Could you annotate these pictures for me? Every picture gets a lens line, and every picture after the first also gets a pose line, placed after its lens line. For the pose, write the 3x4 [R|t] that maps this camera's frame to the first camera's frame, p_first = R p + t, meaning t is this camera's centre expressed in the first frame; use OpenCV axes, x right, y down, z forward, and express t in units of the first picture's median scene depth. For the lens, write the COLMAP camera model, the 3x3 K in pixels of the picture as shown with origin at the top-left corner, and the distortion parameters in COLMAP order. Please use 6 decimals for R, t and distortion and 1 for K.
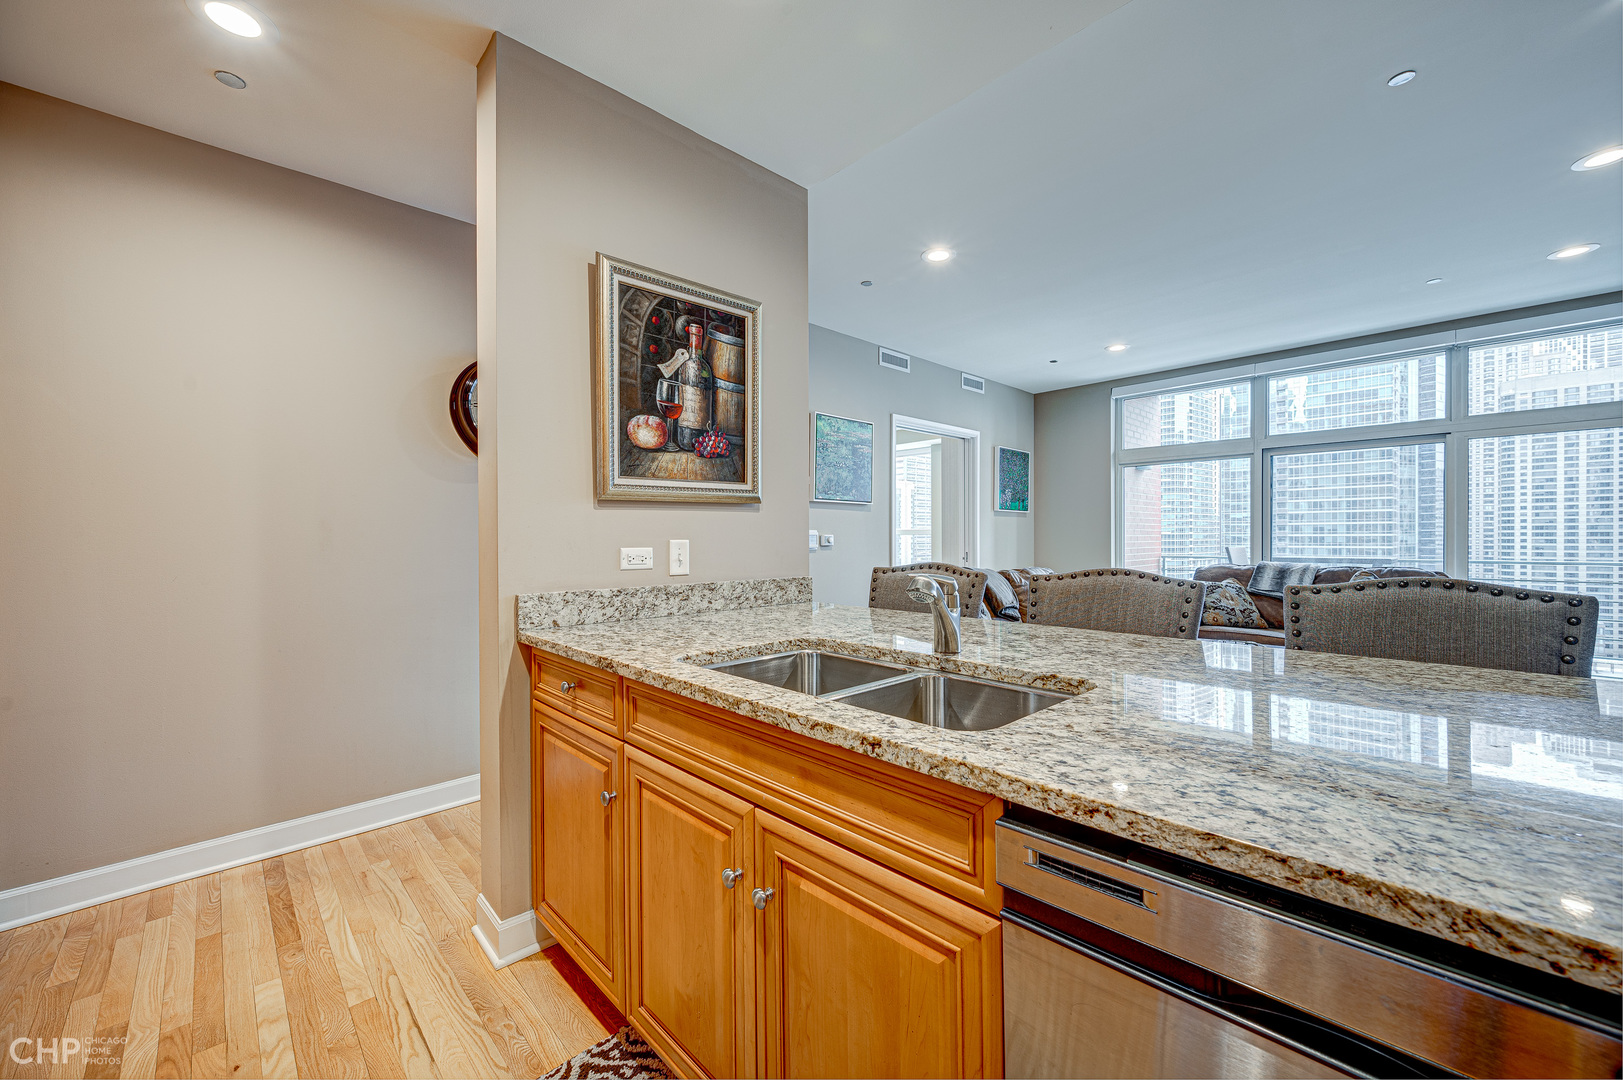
lens RADIAL K [[636.1, 0, 814.0], [0, 636.1, 543.5], [0, 0, 1]] dist [0.000867, 0.000597]
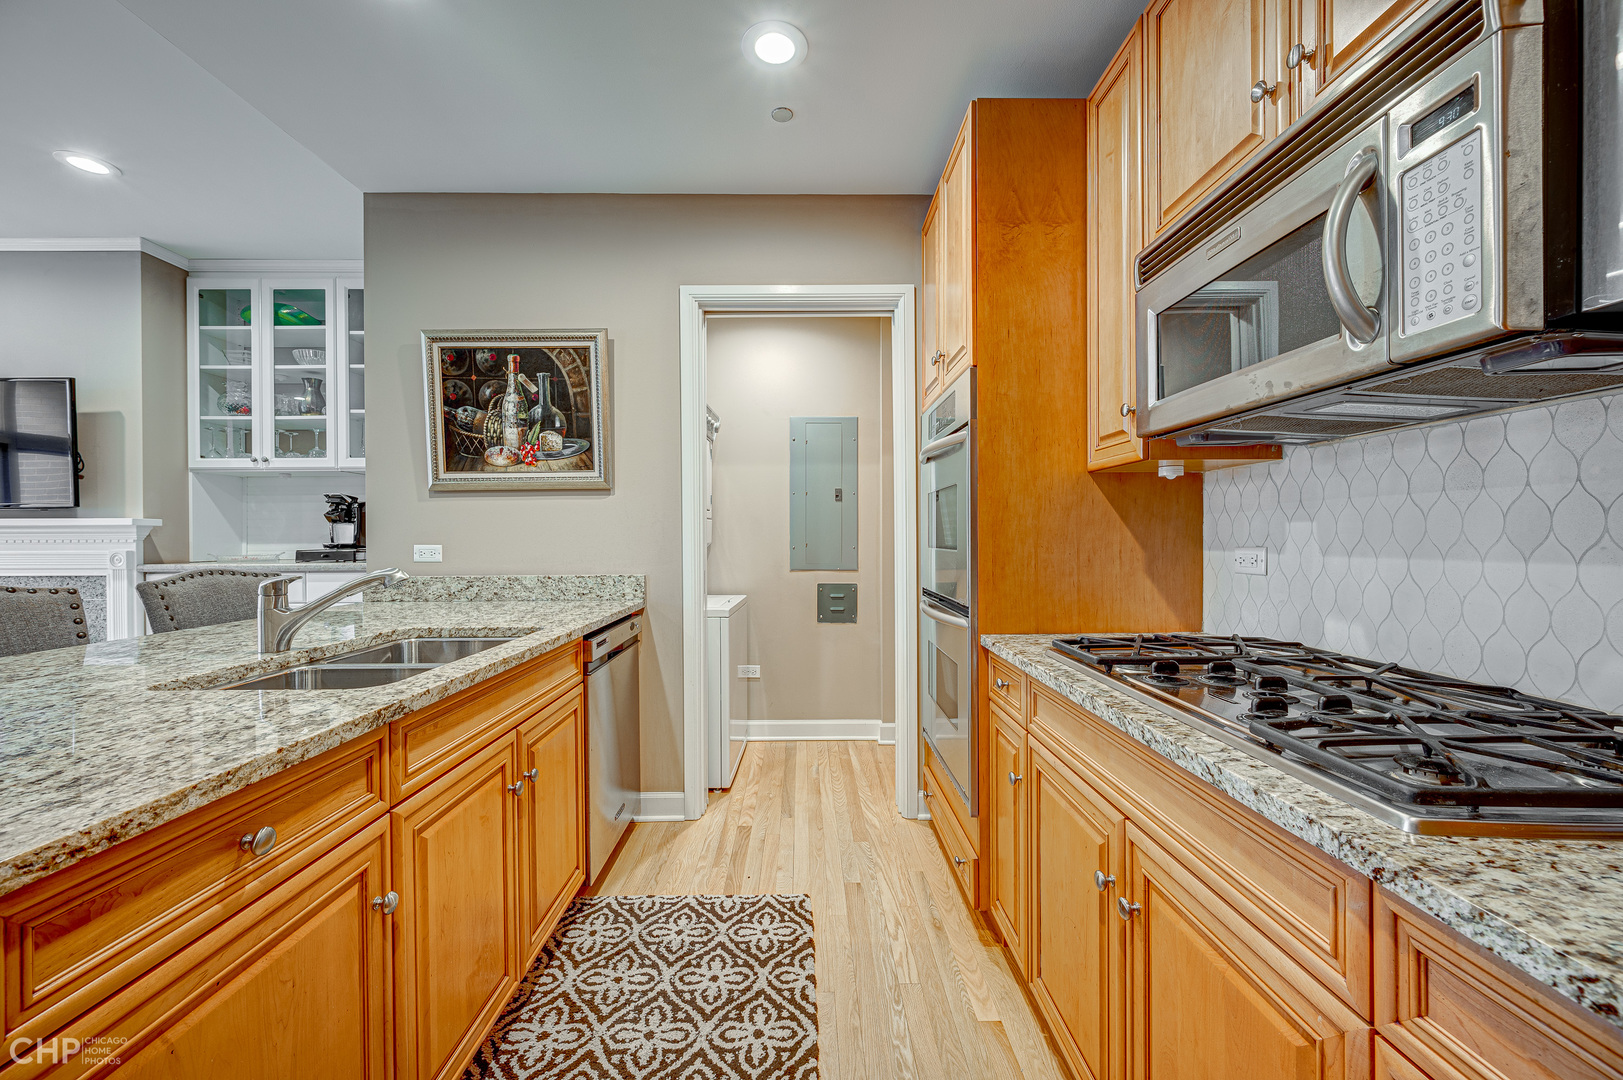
lens RADIAL K [[641.5, 0, 815.7], [0, 641.5, 539.6], [0, 0, 1]] dist [-0.000678, -0.000099]
pose [[-0.728044, 0.007283, 0.685492, -0.252078], [0.015568, 0.999861, 0.005911, -0.000434], [-0.685354, 0.014975, -0.728056, 0.256296]]
